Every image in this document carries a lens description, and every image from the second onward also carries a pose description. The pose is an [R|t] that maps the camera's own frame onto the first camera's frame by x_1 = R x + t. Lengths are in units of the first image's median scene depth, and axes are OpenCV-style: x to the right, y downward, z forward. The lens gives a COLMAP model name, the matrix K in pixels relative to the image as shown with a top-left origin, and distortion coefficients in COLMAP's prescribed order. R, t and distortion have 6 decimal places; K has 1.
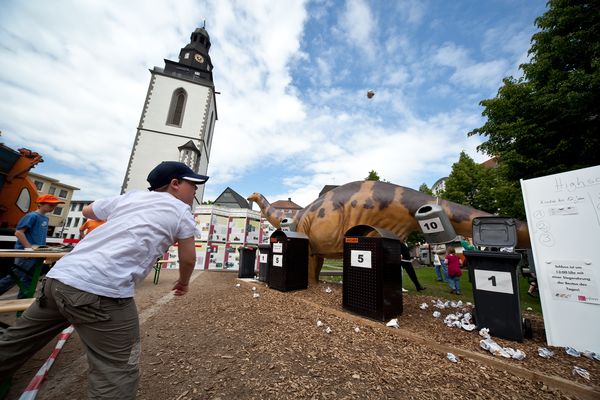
lens RADIAL K [[206.9, 0, 299.5], [0, 206.9, 201.9], [0, 0, 1]] dist [-0.010393, 0.000180]
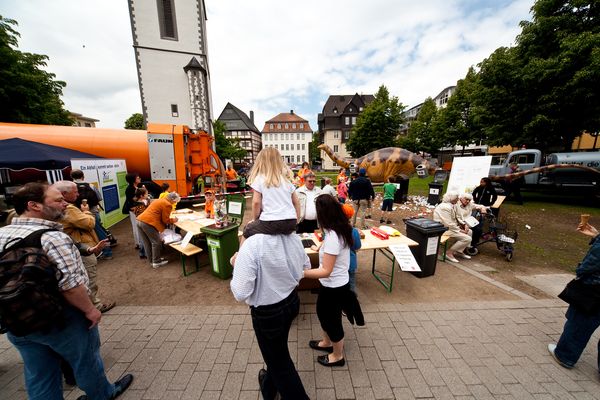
lens RADIAL K [[206.9, 0, 298.9], [0, 206.9, 201.7], [0, 0, 1]] dist [-0.010393, 0.000180]
pose [[0.998188, -0.059922, 0.005484, -0.781105], [0.052154, 0.907024, 0.417838, -0.580182], [-0.030012, -0.416794, 0.908505, -1.226617]]
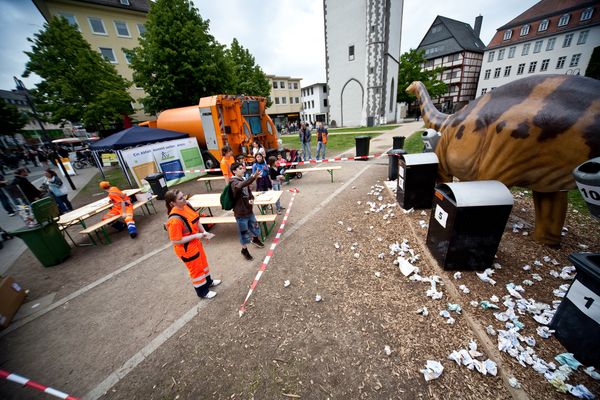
lens RADIAL K [[206.9, 0, 300.8], [0, 206.9, 203.2], [0, 0, 1]] dist [-0.010393, 0.000180]
pose [[0.620202, 0.205397, -0.757074, 0.414889], [0.307766, 0.824018, 0.475683, -0.313408], [0.721547, -0.528021, 0.447843, 0.054840]]
